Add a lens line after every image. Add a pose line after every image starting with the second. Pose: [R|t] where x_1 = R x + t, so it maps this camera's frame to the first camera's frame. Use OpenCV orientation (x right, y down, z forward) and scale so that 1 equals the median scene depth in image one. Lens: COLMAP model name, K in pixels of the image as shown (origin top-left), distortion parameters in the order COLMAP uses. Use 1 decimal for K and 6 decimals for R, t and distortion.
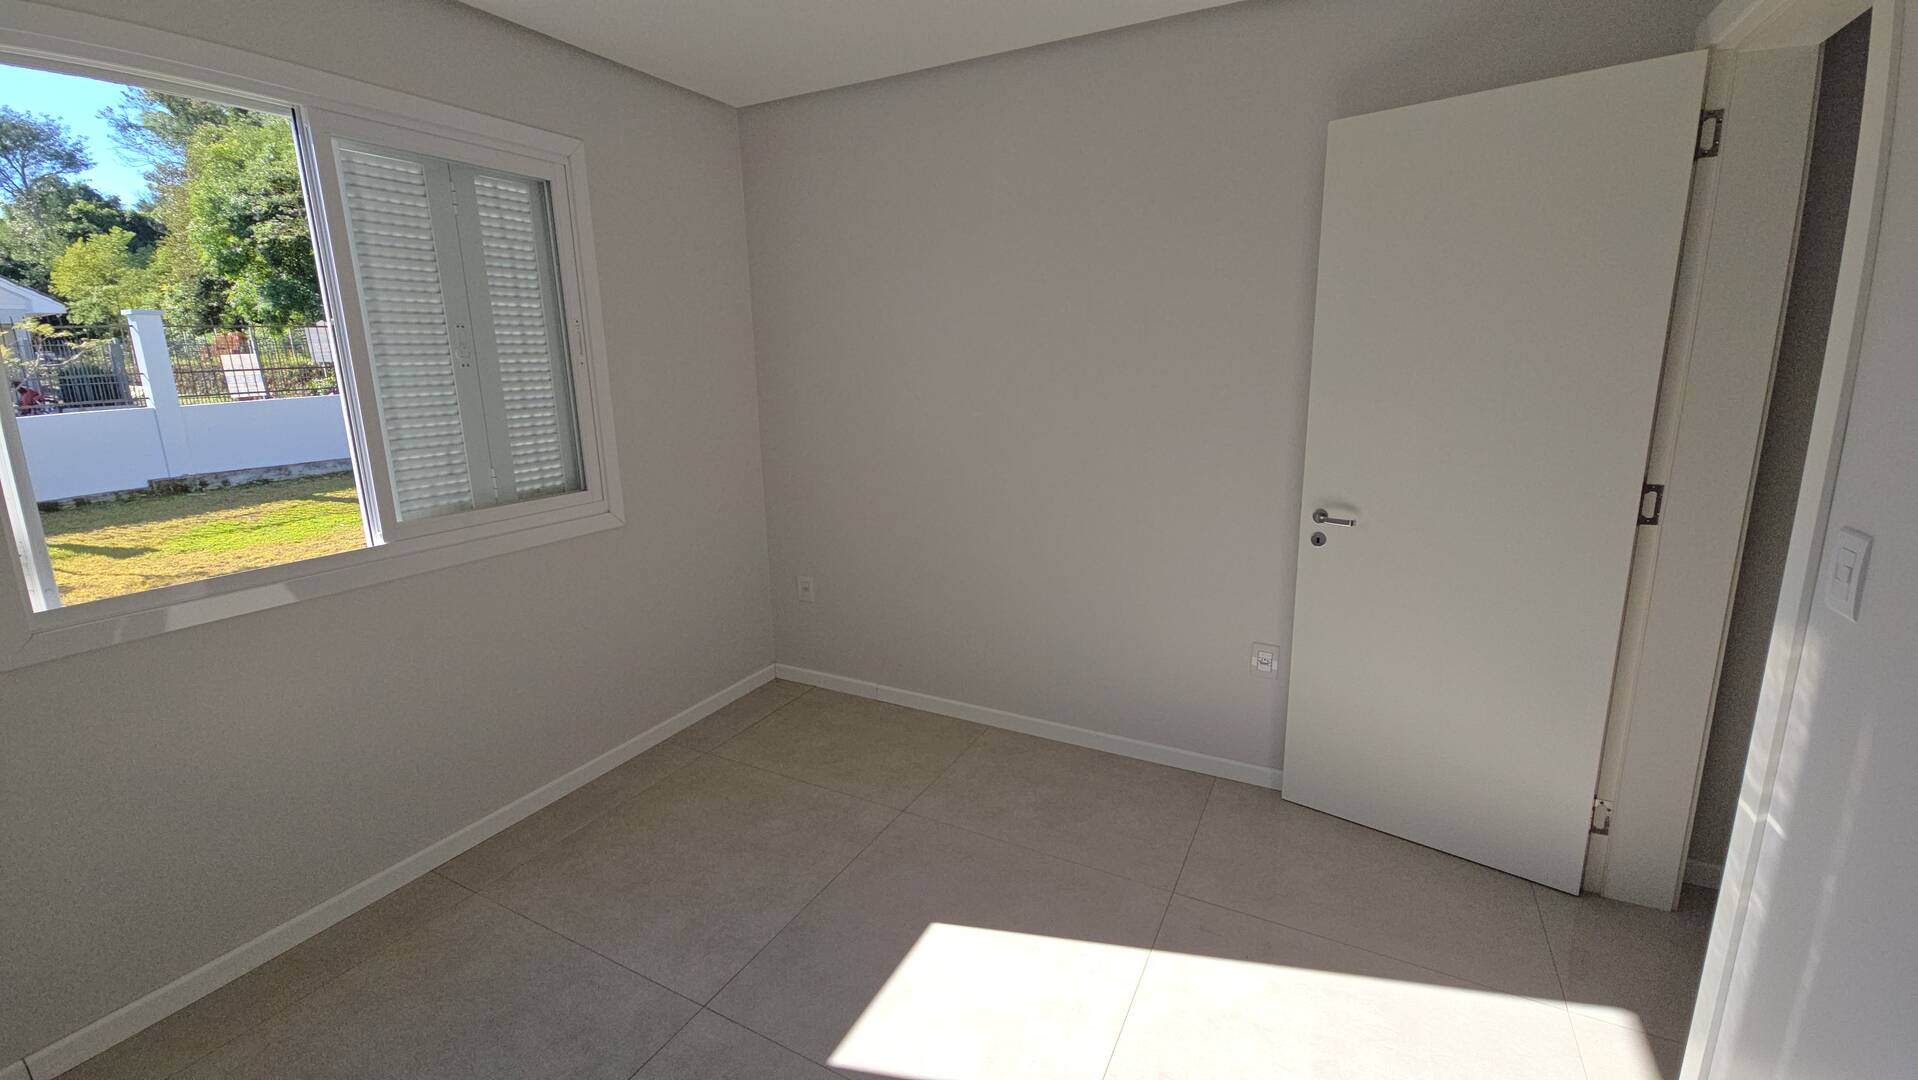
lens RADIAL K [[782.4, 0, 956.8], [0, 782.4, 530.1], [0, 0, 1]] dist [0.007295, -0.005455]
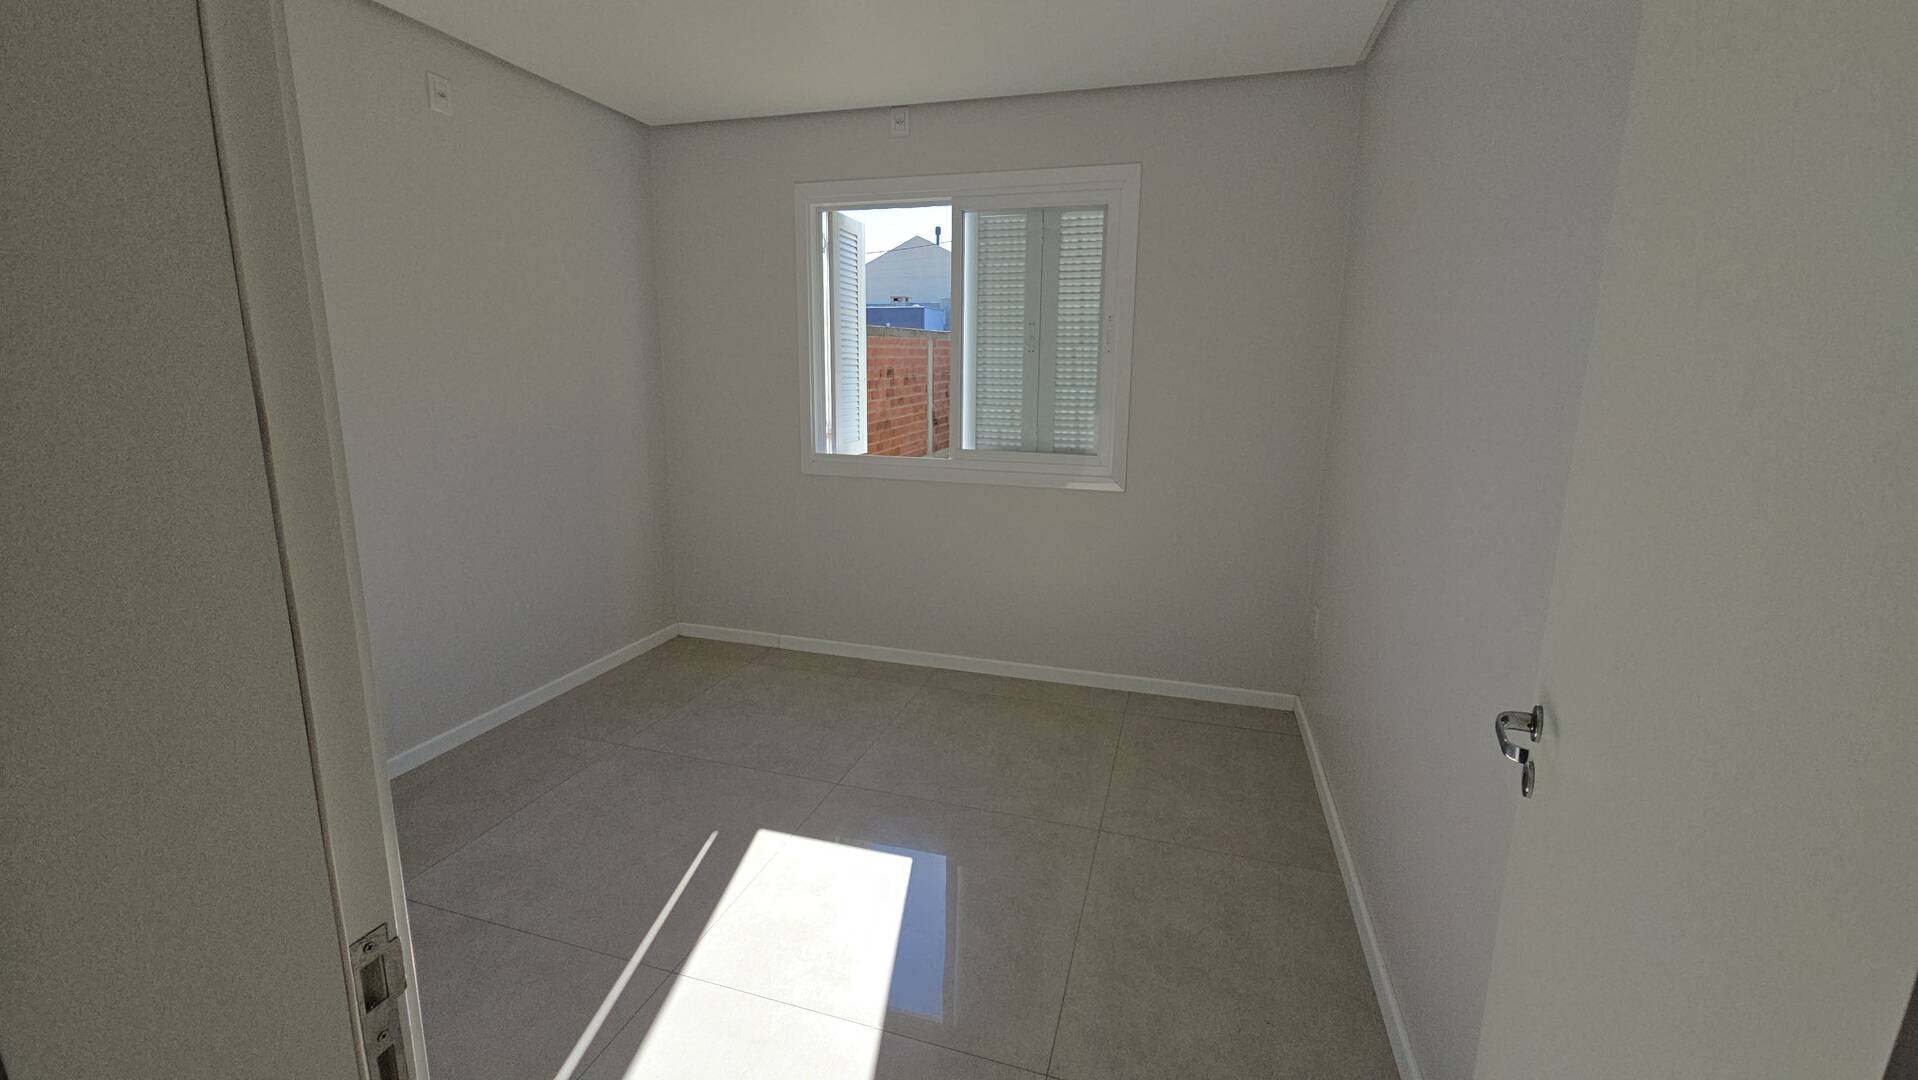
lens RADIAL K [[782.4, 0, 947.5], [0, 782.4, 529.4], [0, 0, 1]] dist [0.007295, -0.005455]
pose [[0.178142, 0.217788, -0.959601, 0.729036], [-0.228645, 0.957669, 0.174903, -0.106841], [0.957072, 0.188250, 0.220397, 0.563342]]
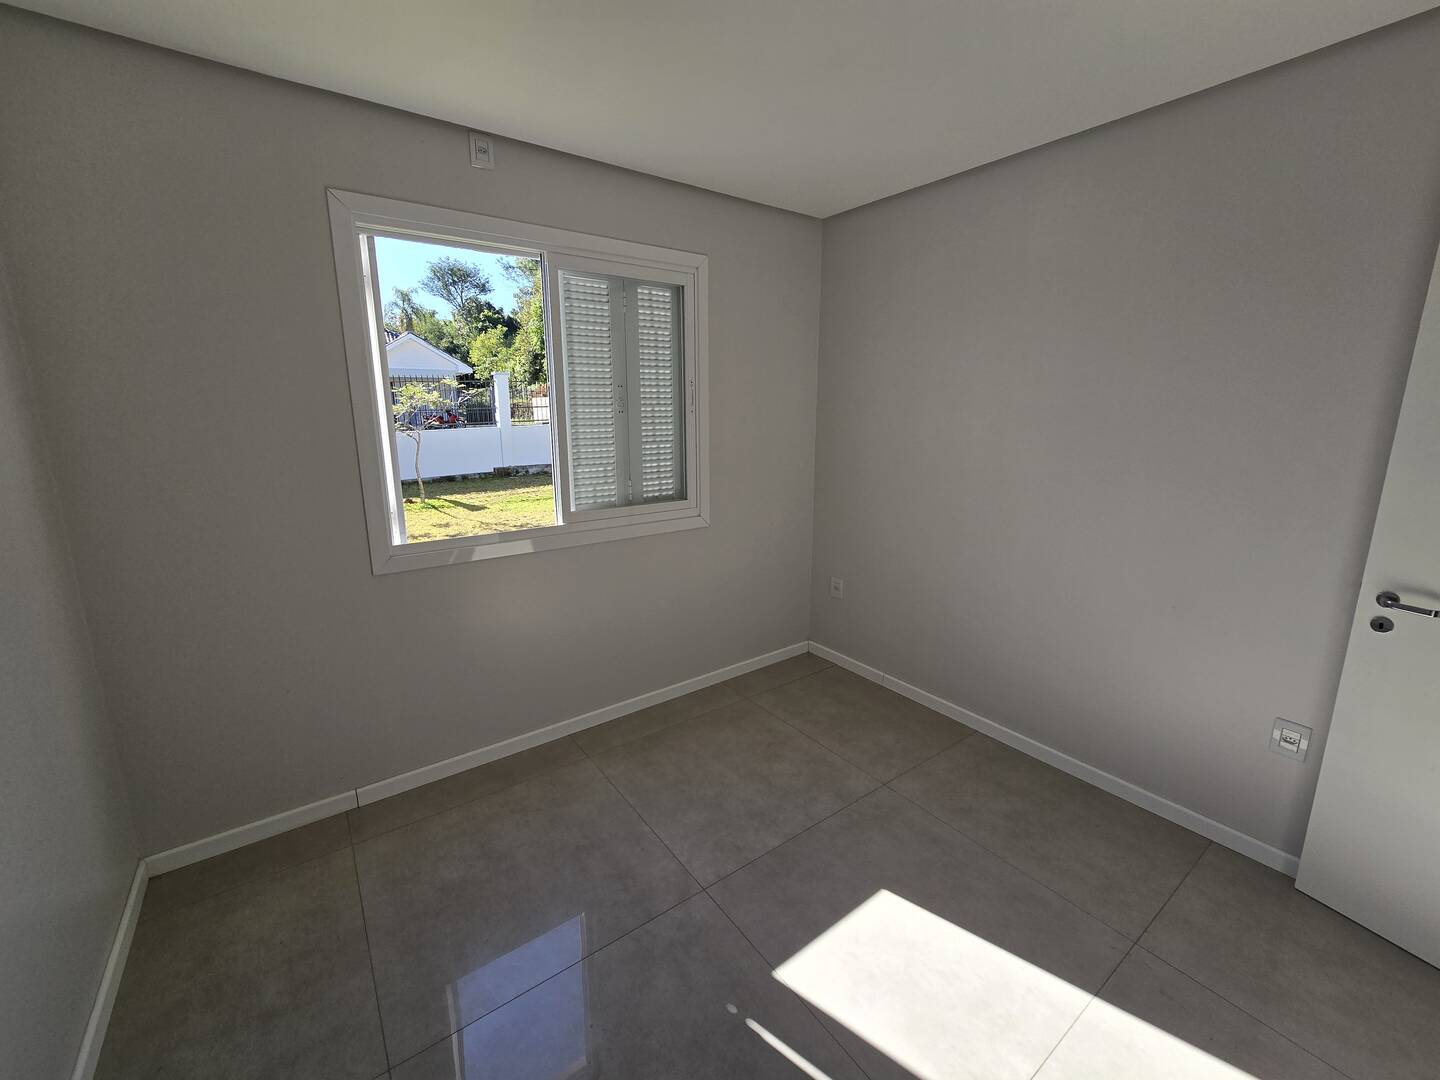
lens RADIAL K [[589.1, 0, 721.5], [0, 589.1, 531.0], [0, 0, 1]] dist [-0.000833, -0.000147]
pose [[0.897020, 0.108543, -0.428454, 0.056658], [-0.109071, 0.993758, 0.023403, -0.027311], [0.428320, 0.025738, 0.903261, 0.057588]]
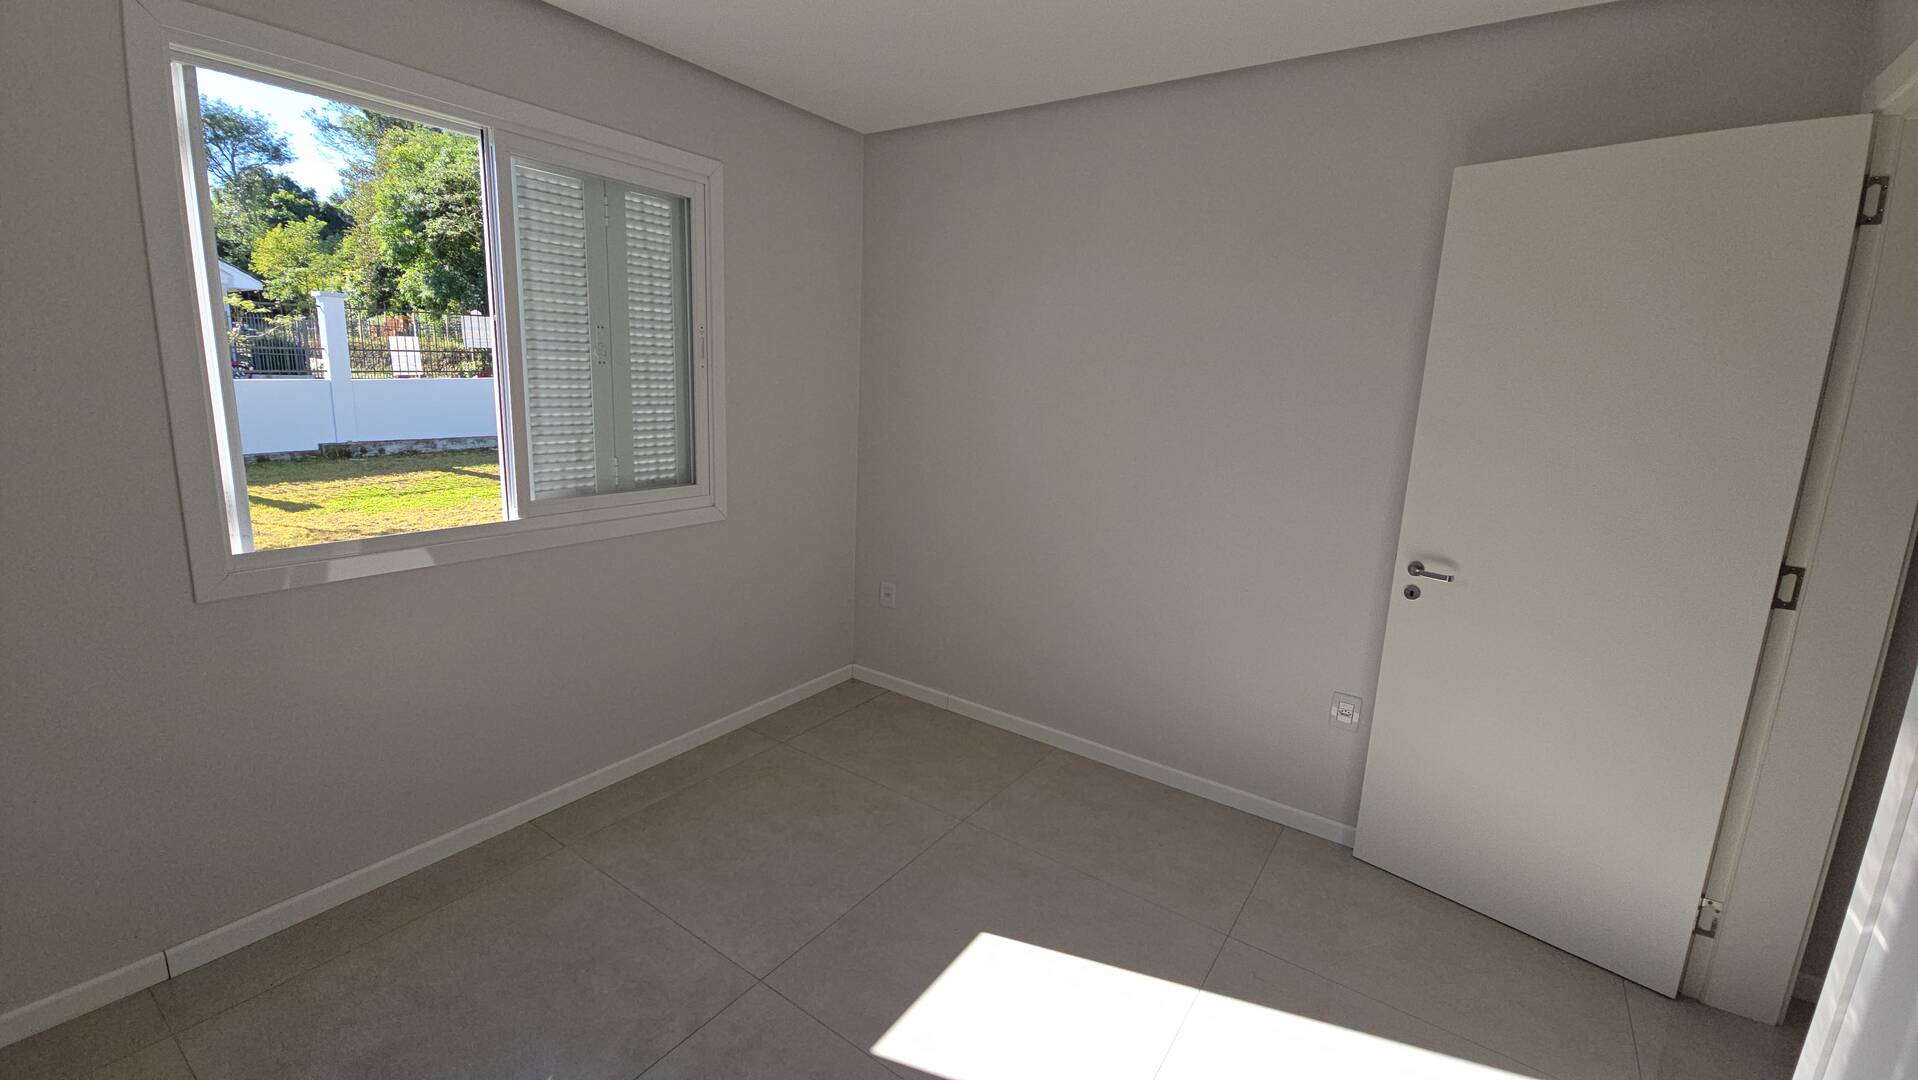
lens RADIAL K [[782.4, 0, 956.0], [0, 782.4, 530.3], [0, 0, 1]] dist [0.007295, -0.005455]
pose [[0.990504, 0.082780, -0.109768, 0.002697], [-0.085029, 0.996251, -0.015966, -0.001047], [0.108034, 0.025147, 0.993829, -0.026086]]
